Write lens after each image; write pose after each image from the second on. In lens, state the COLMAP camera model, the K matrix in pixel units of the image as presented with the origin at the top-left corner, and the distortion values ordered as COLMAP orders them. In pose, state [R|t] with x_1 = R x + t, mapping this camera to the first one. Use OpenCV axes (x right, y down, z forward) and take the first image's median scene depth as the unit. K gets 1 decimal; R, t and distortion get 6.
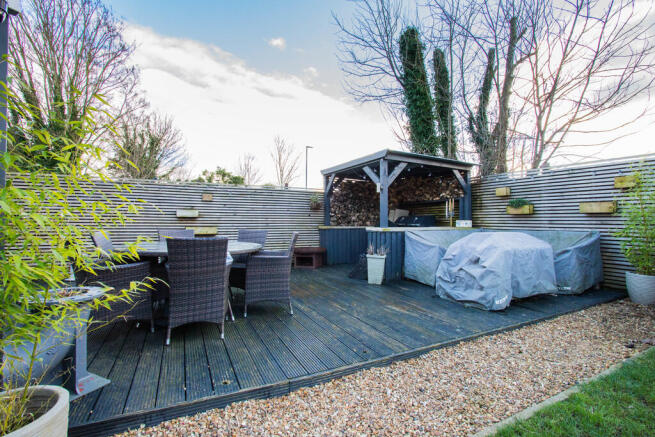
lens RADIAL K [[300.4, 0, 327.5], [0, 300.4, 218.5], [0, 0, 1]] dist [-0.000531, -0.000678]
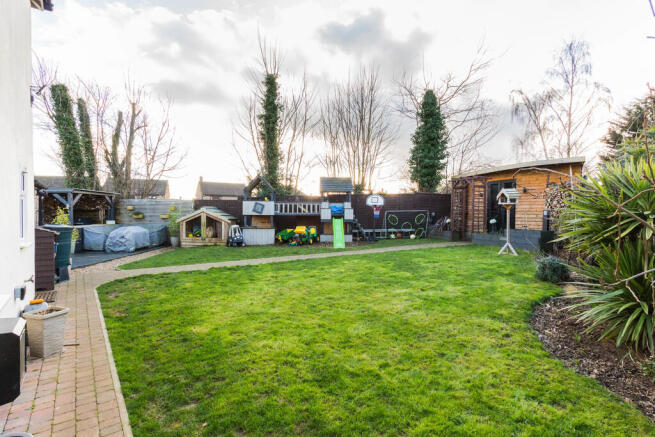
lens RADIAL K [[300.4, 0, 327.5], [0, 300.4, 218.5], [0, 0, 1]] dist [-0.000531, -0.000678]
pose [[0.427159, -0.025436, 0.903818, -0.714350], [-0.014875, 0.999271, 0.035153, -0.094880], [-0.904054, -0.028461, 0.426470, -1.129362]]
